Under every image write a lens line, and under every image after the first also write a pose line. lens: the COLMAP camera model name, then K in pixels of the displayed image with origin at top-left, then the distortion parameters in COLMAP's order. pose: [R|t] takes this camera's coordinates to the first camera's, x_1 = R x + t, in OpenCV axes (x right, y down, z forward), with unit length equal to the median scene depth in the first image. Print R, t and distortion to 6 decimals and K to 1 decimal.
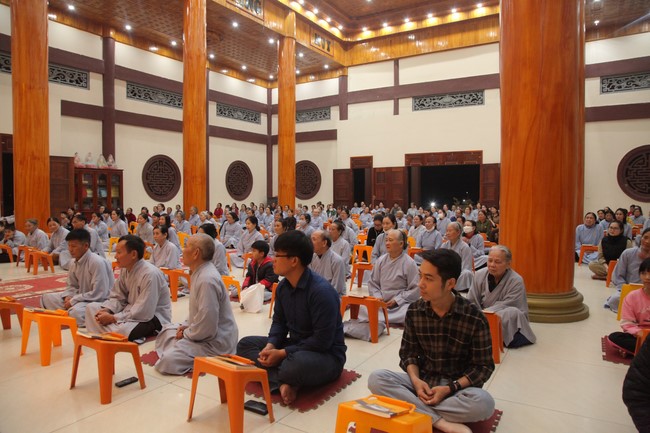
lens RADIAL K [[452.1, 0, 327.6], [0, 452.1, 217.6], [0, 0, 1]] dist [-0.059901, 0.033434]
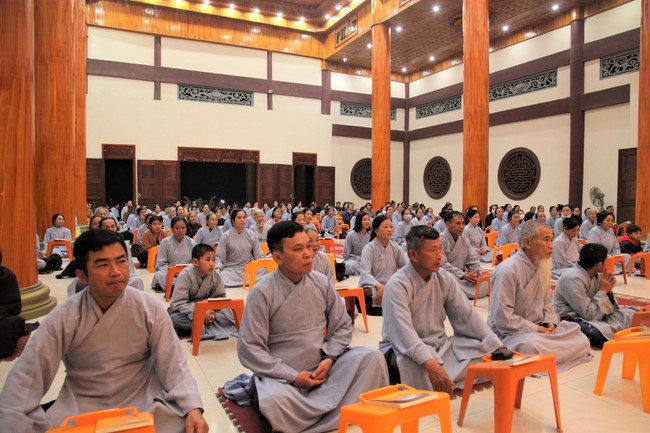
lens RADIAL K [[452.1, 0, 327.6], [0, 452.1, 217.6], [0, 0, 1]] dist [-0.059901, 0.033434]
pose [[0.532982, -0.038590, 0.845246, -0.425474], [0.034011, 0.999129, 0.024170, -0.012808], [-0.845442, 0.015865, 0.533831, 0.281589]]
